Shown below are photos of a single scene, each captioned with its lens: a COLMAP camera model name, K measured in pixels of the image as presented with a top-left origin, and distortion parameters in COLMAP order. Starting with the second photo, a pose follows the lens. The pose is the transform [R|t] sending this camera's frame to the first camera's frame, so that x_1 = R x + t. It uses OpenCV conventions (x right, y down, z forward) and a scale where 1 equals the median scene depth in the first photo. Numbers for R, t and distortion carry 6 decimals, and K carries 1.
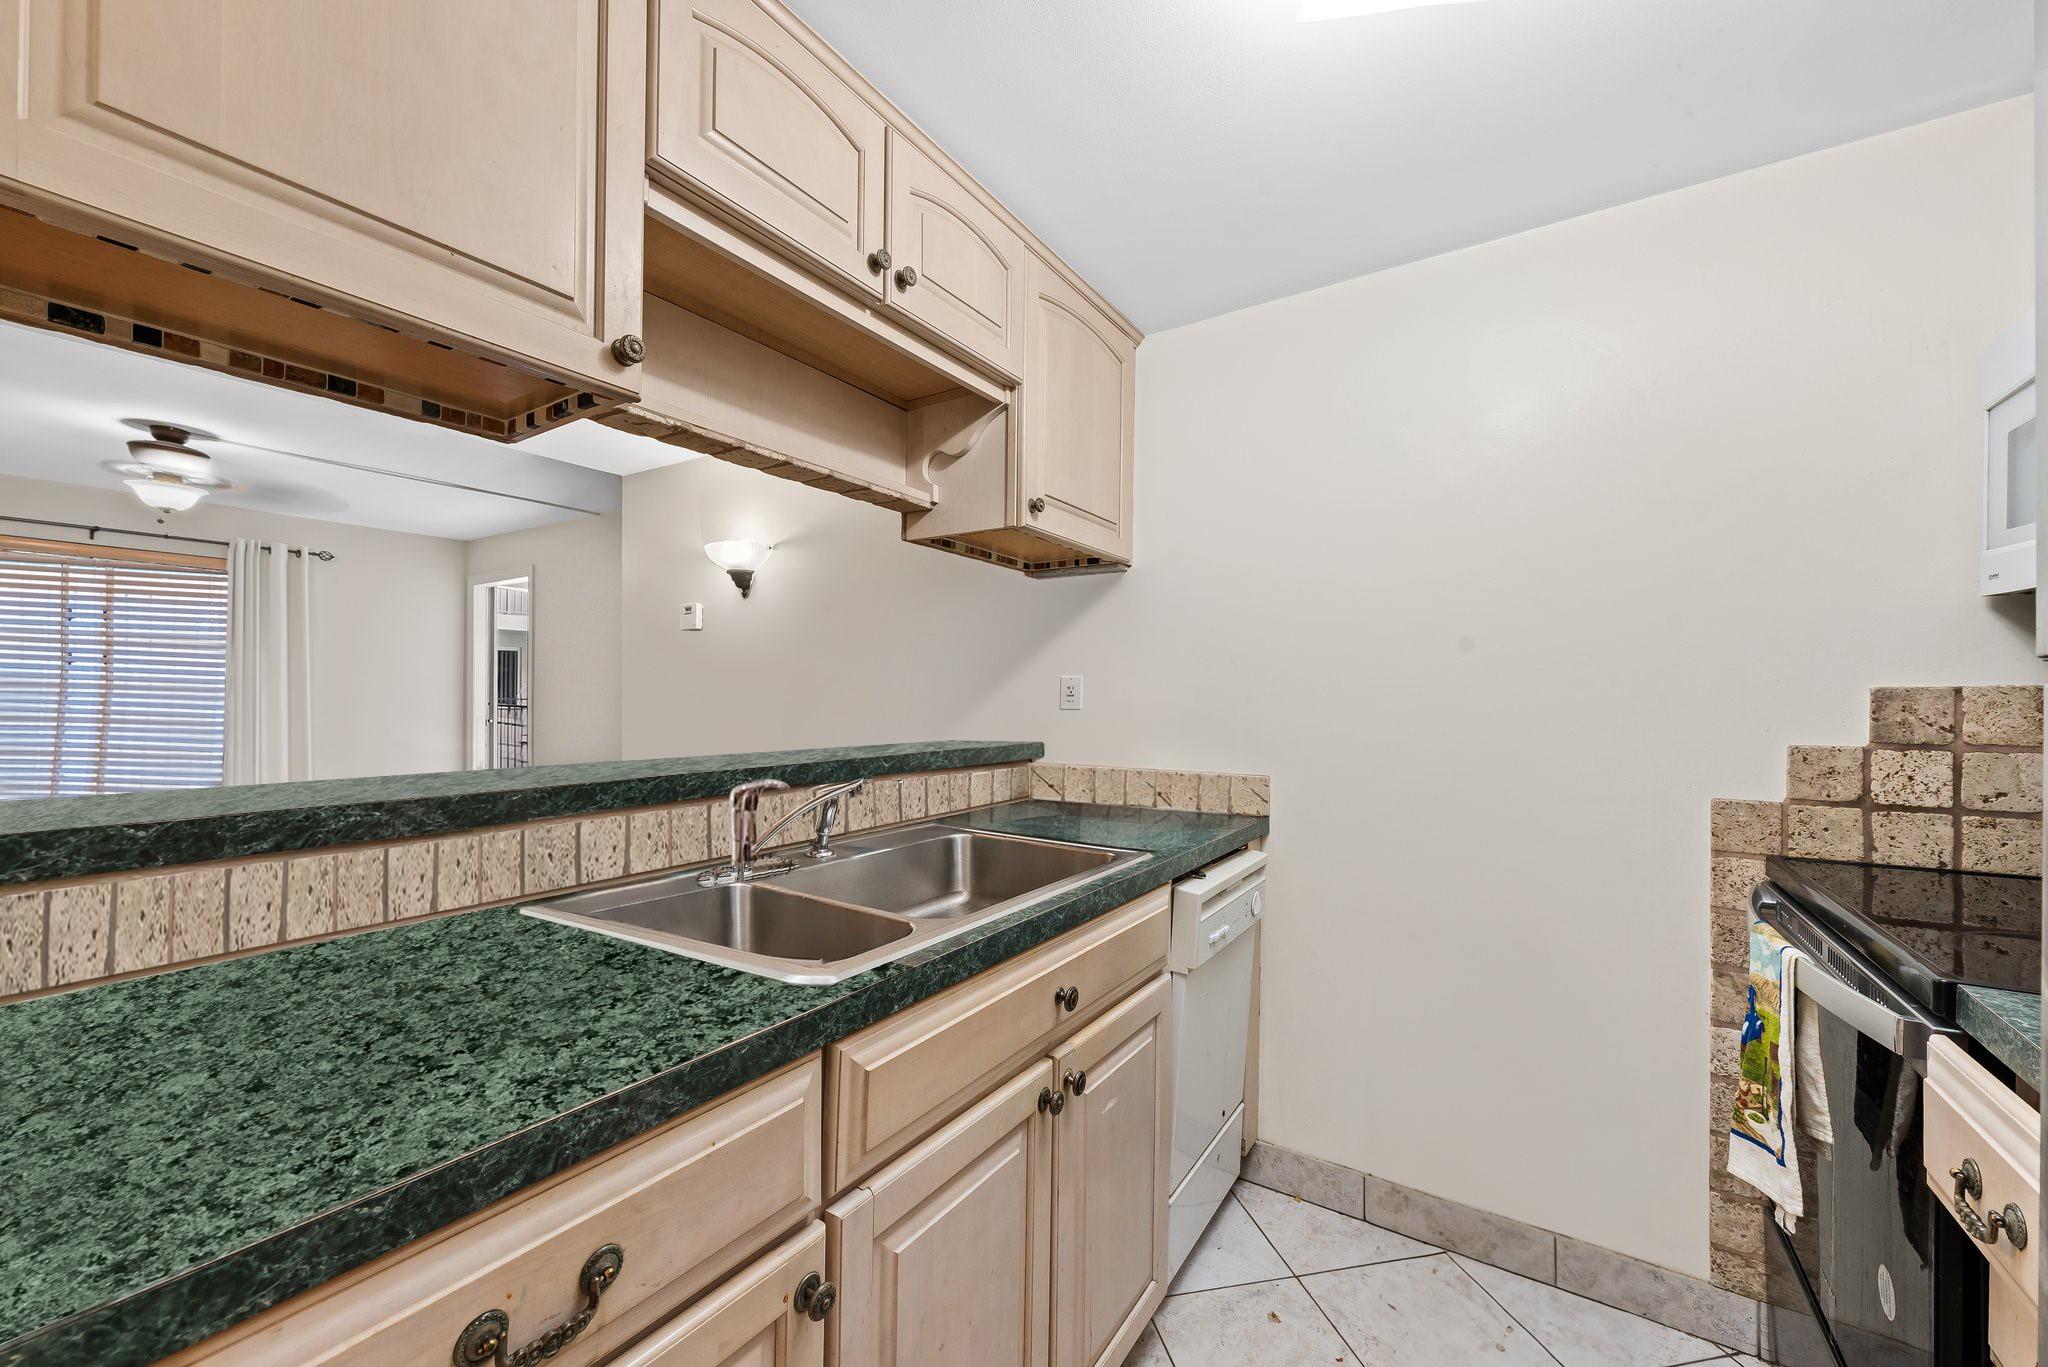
lens RADIAL K [[798.3, 0, 1018.2], [0, 798.3, 691.4], [0, 0, 1]] dist [0.002341, -0.001393]
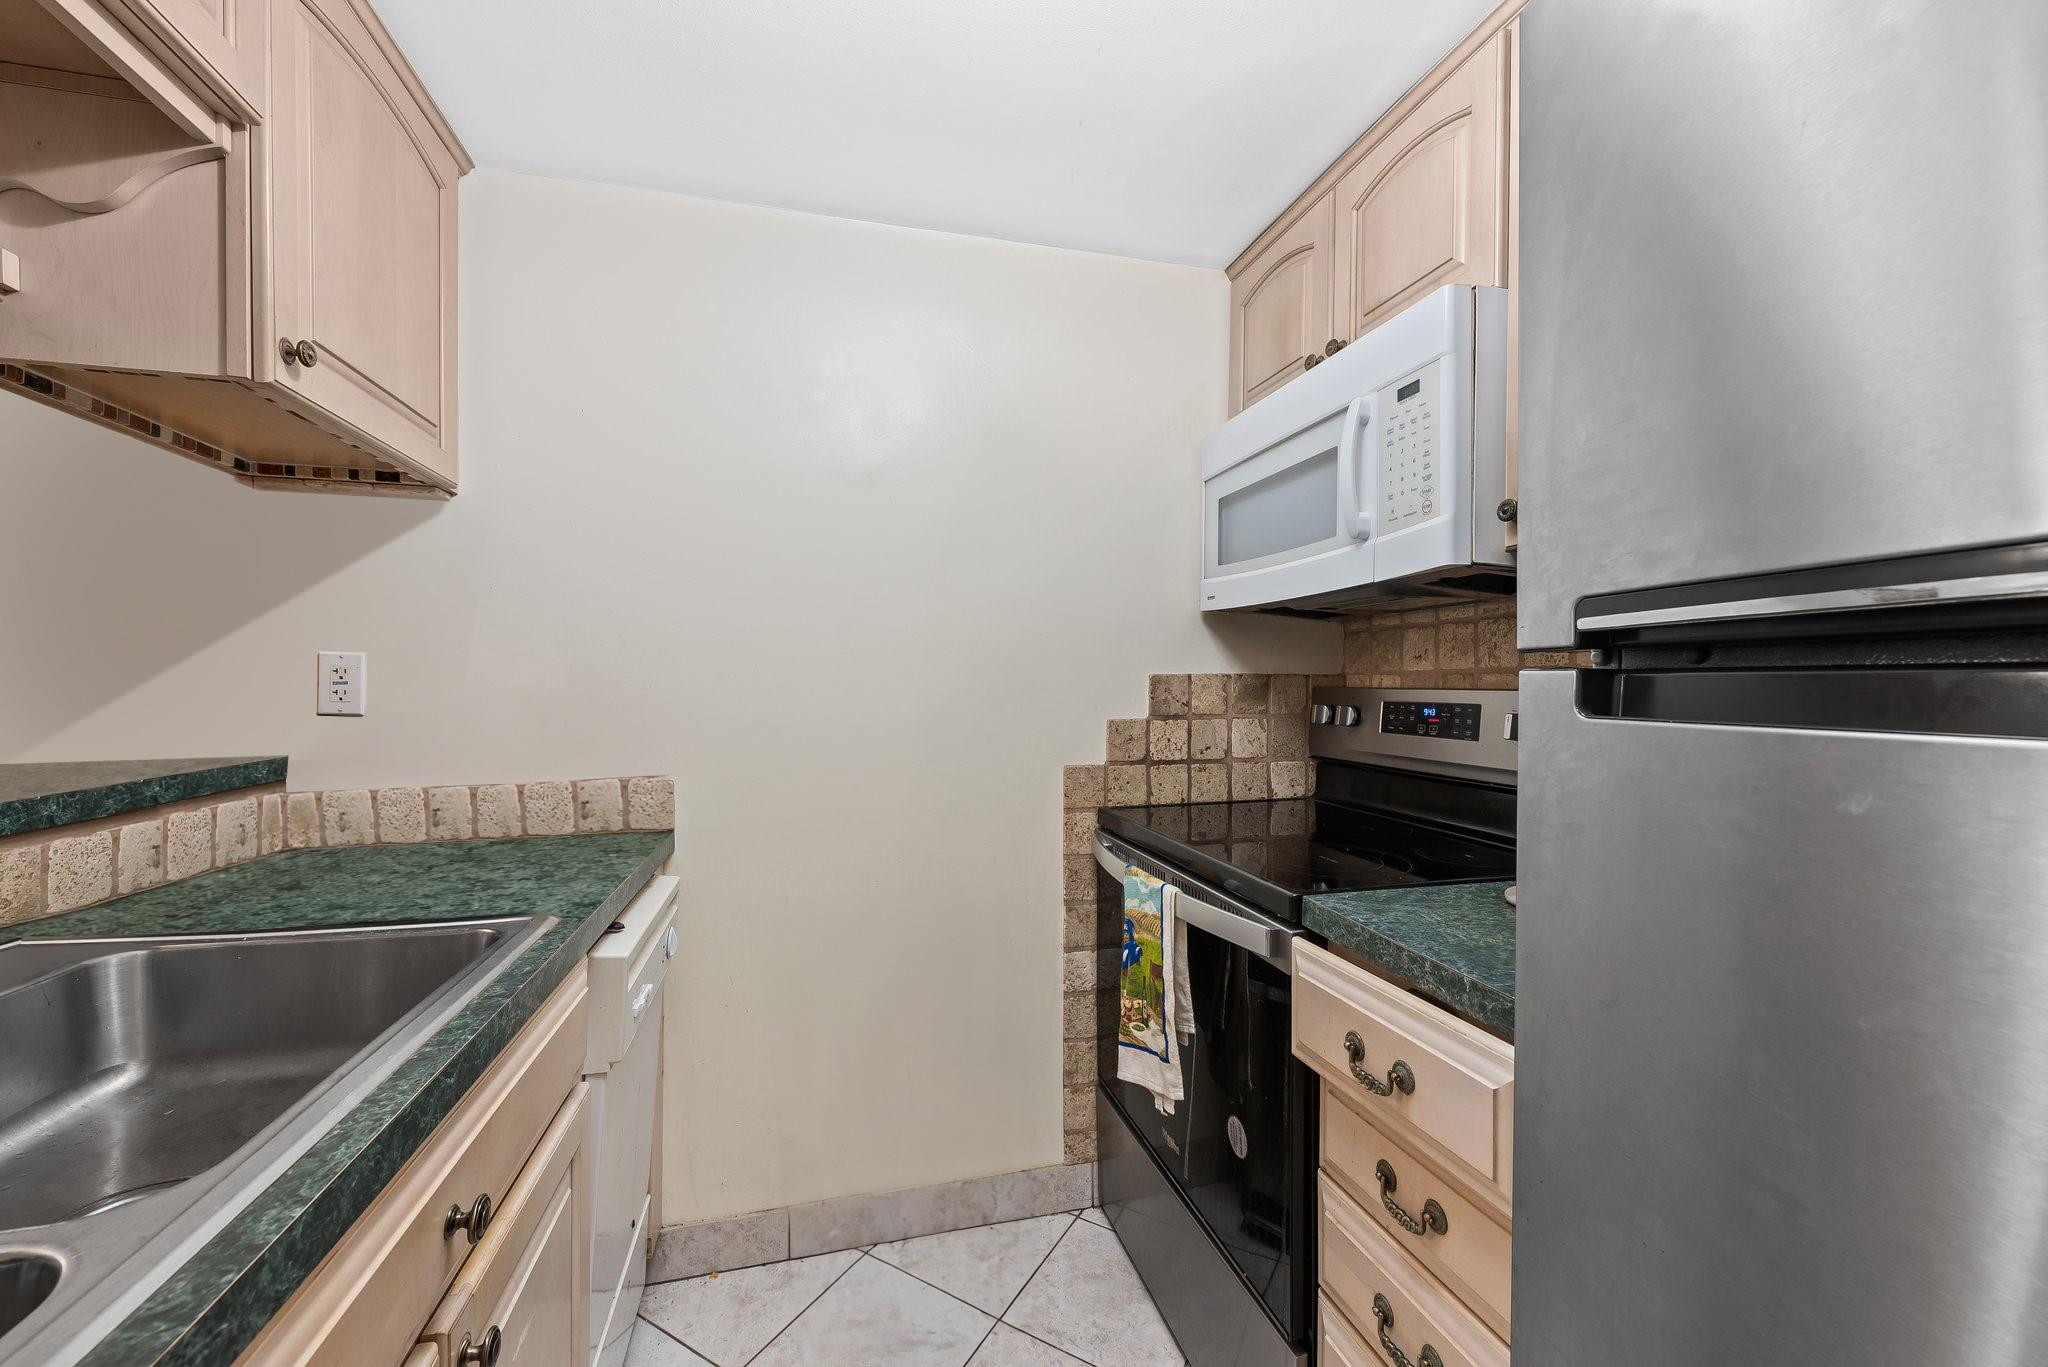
lens RADIAL K [[798.3, 0, 1027.6], [0, 798.3, 693.4], [0, 0, 1]] dist [0.002341, -0.001393]
pose [[0.666114, -0.013876, 0.745721, -0.070712], [-0.002022, 0.999790, 0.020410, 0.000188], [-0.745847, -0.015103, 0.665946, 0.258014]]
